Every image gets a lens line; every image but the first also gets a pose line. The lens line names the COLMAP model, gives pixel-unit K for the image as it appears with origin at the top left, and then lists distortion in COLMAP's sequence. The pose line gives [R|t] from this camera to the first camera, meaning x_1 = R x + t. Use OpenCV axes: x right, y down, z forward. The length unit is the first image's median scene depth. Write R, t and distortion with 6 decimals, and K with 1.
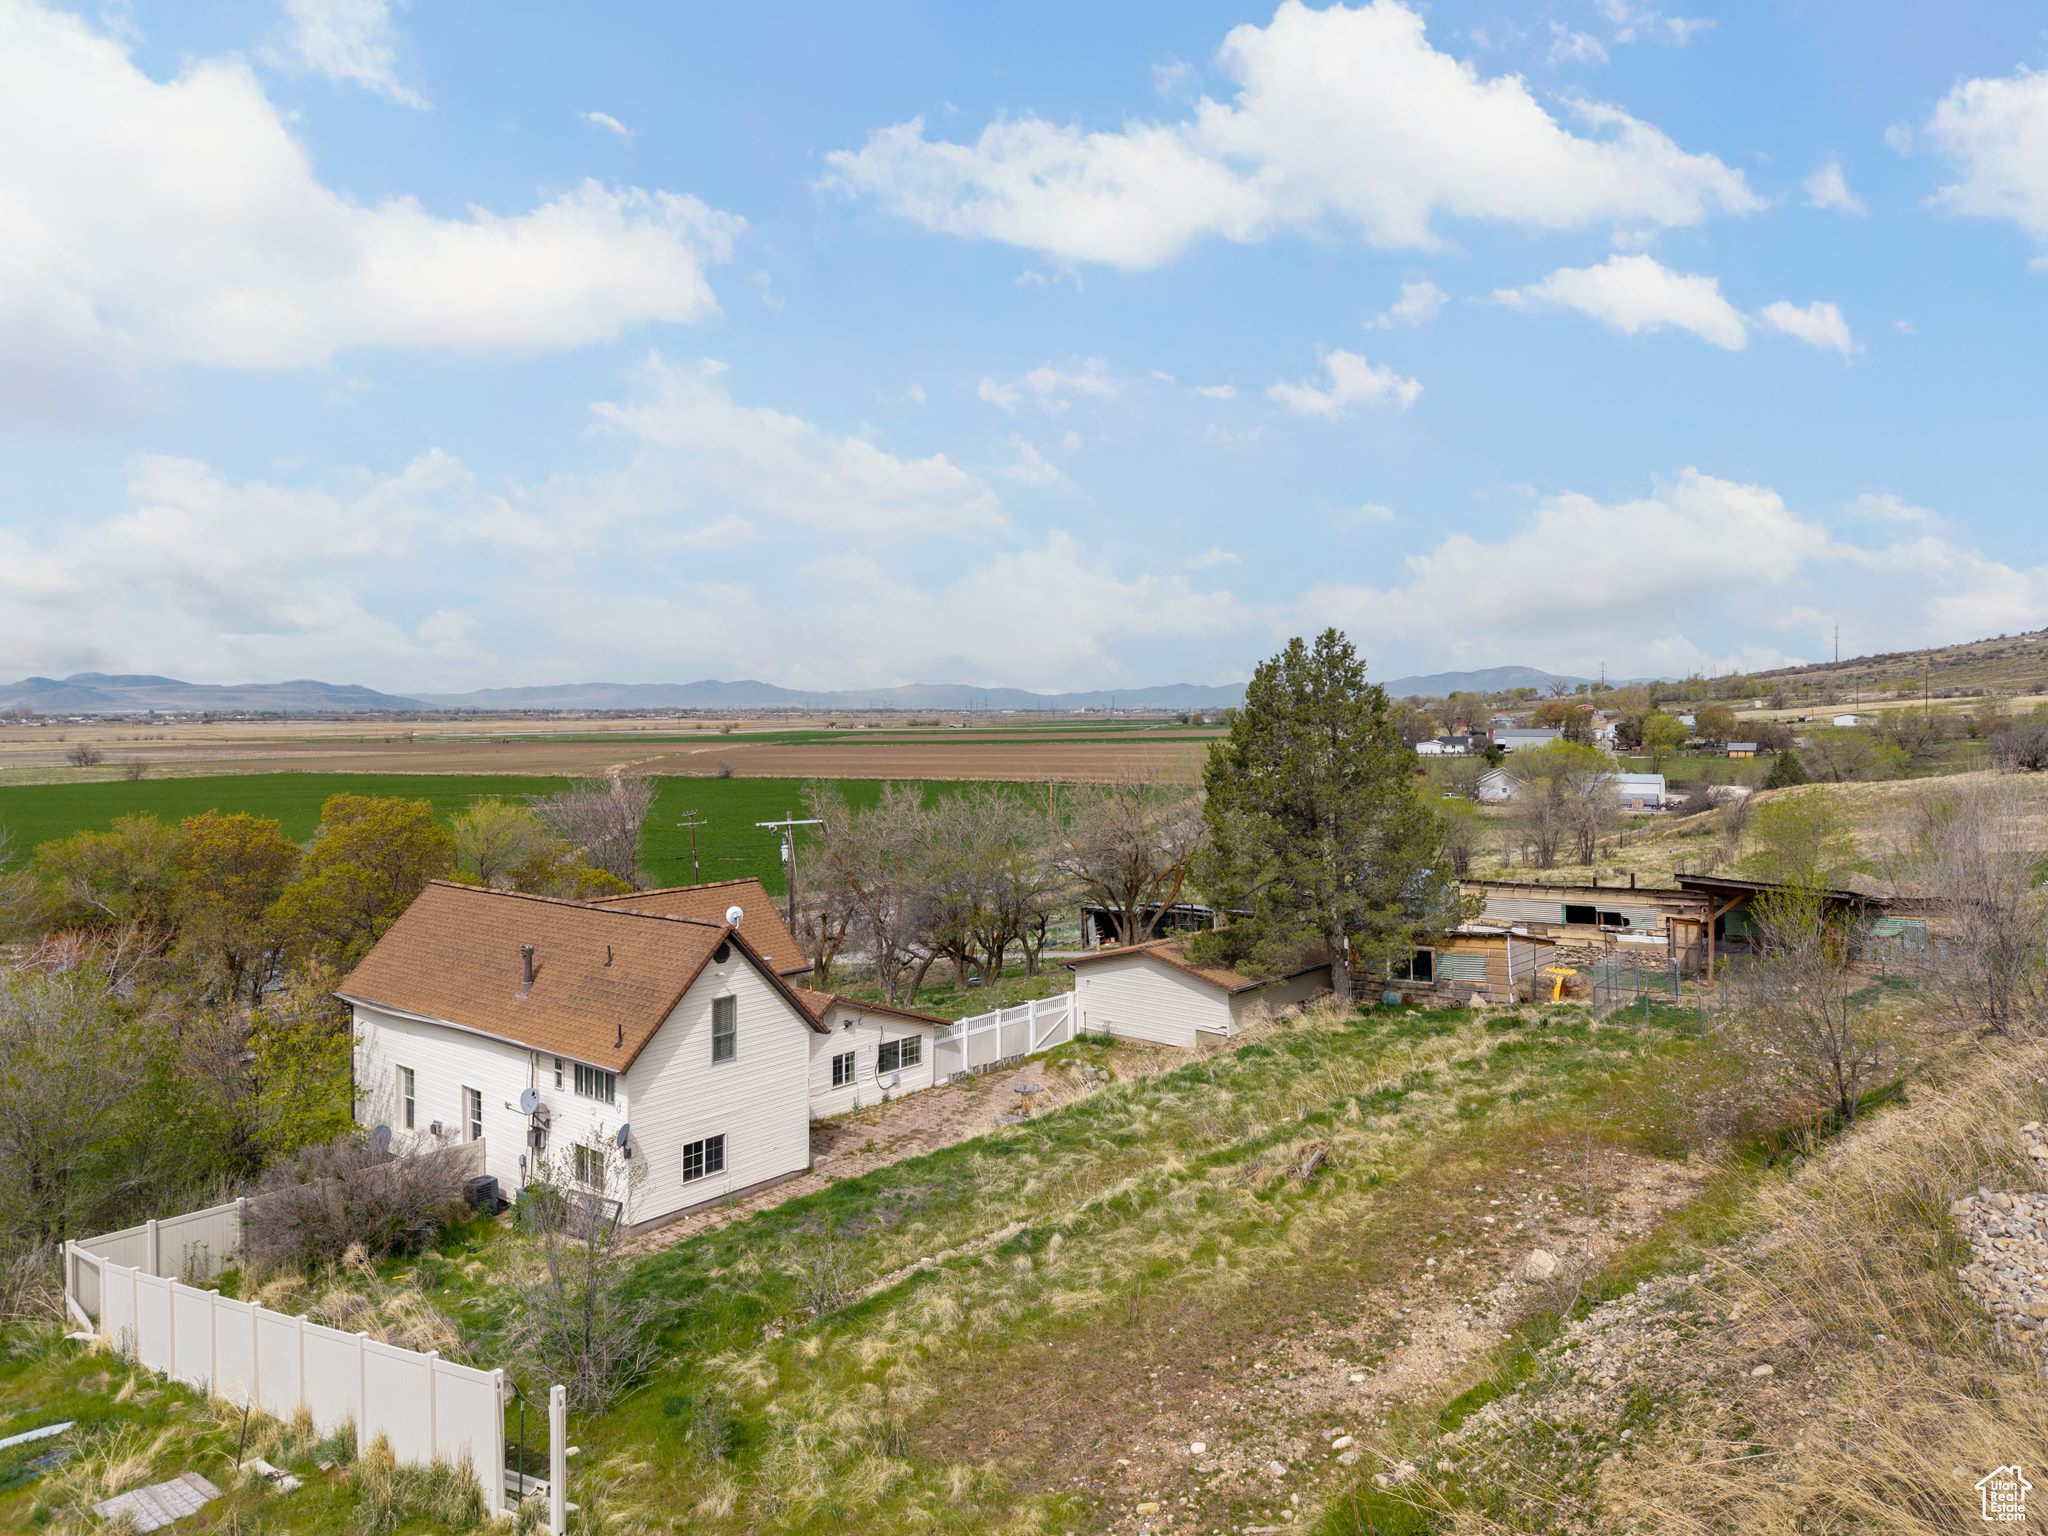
lens RADIAL K [[1368.6, 0, 1025.8], [0, 1368.6, 776.9], [0, 0, 1]] dist [0.017593, -0.013049]
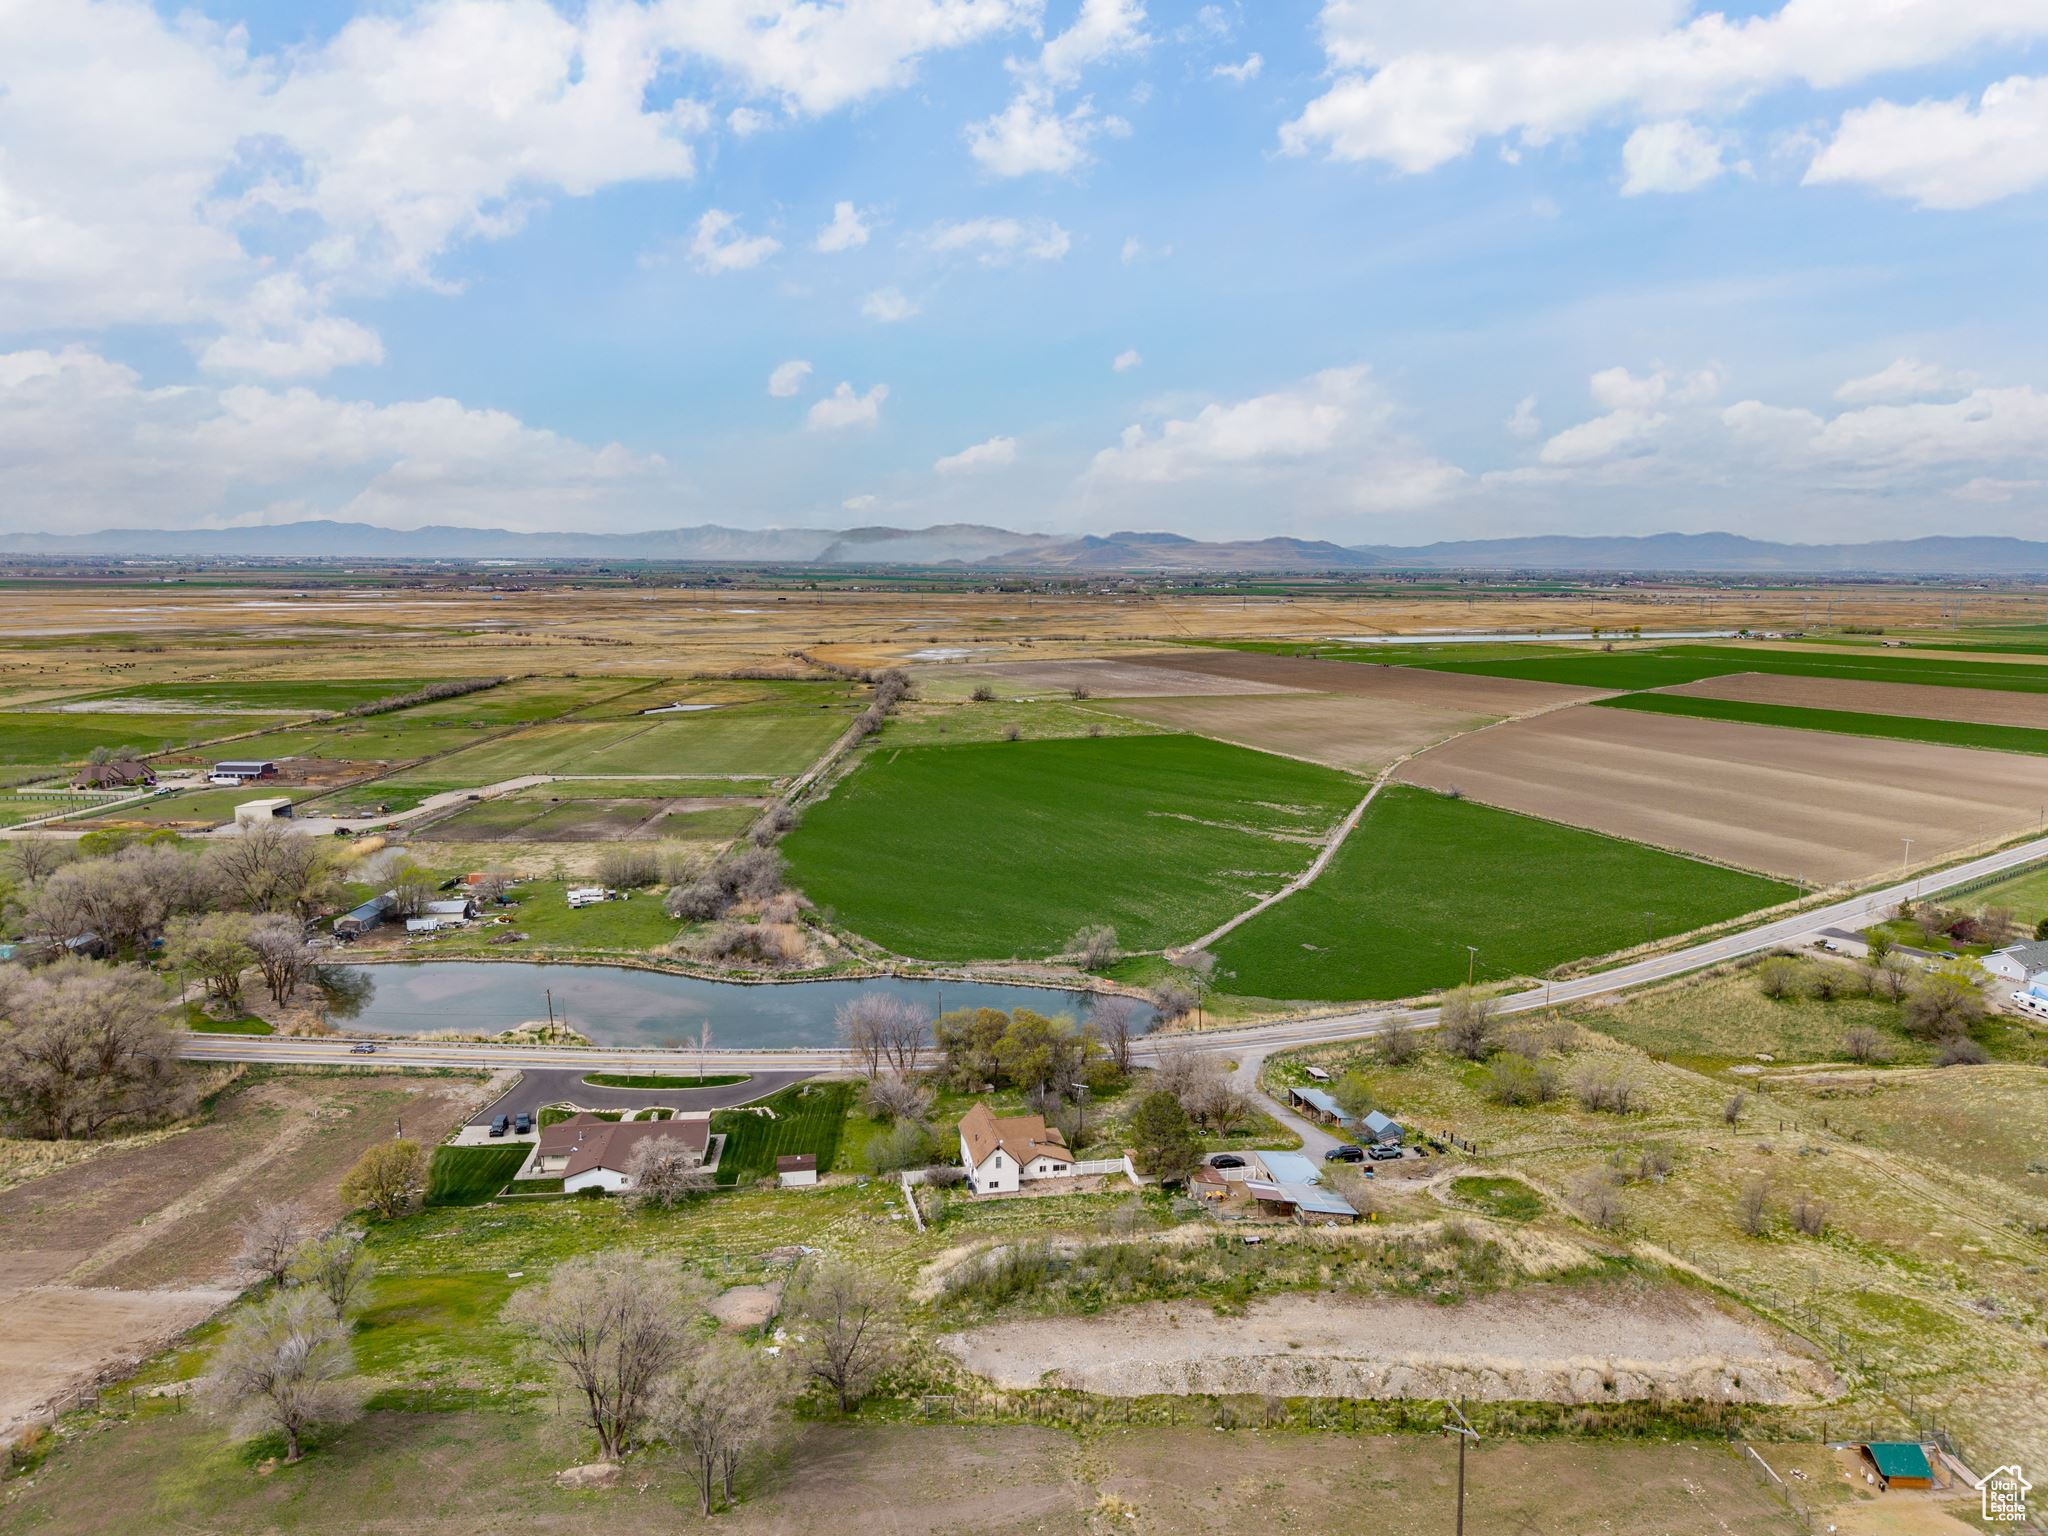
lens RADIAL K [[1368.6, 0, 1025.8], [0, 1368.6, 776.9], [0, 0, 1]] dist [0.017593, -0.013049]
pose [[0.783604, 0.109107, -0.611605, 2.792987], [-0.038070, 0.991041, 0.128019, -1.876979], [0.620093, -0.077032, 0.780737, -2.808345]]
